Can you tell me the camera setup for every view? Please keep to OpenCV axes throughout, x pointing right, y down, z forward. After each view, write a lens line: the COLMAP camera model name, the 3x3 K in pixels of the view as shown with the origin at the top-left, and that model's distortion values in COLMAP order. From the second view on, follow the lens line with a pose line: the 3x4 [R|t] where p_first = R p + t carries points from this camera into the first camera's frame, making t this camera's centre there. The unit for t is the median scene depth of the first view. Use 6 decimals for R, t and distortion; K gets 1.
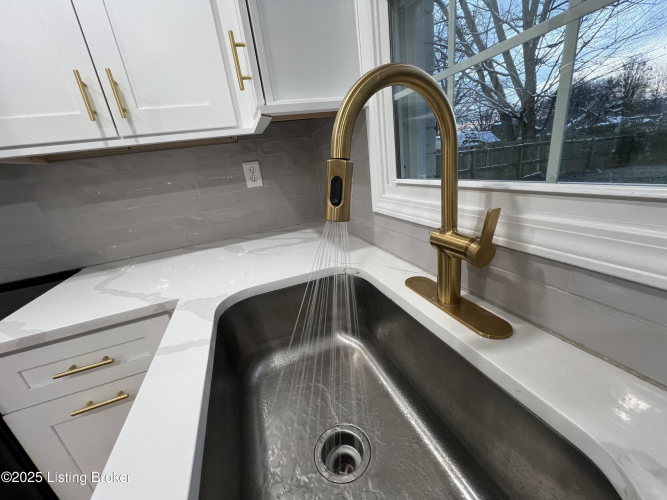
lens RADIAL K [[269.4, 0, 333.5], [0, 269.4, 250.0], [0, 0, 1]] dist [-0.000151, -0.000136]
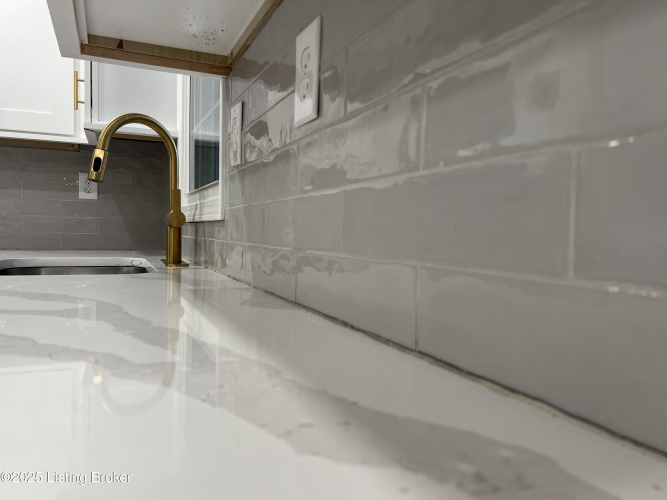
lens RADIAL K [[508.8, 0, 333.5], [0, 508.8, 250.0], [0, 0, 1]] dist [0.072070, -0.097455]
pose [[0.988277, 0.137984, 0.065344, 0.758520], [-0.114713, 0.953536, -0.278585, 0.552619], [-0.100748, 0.267824, 0.958186, -1.221615]]
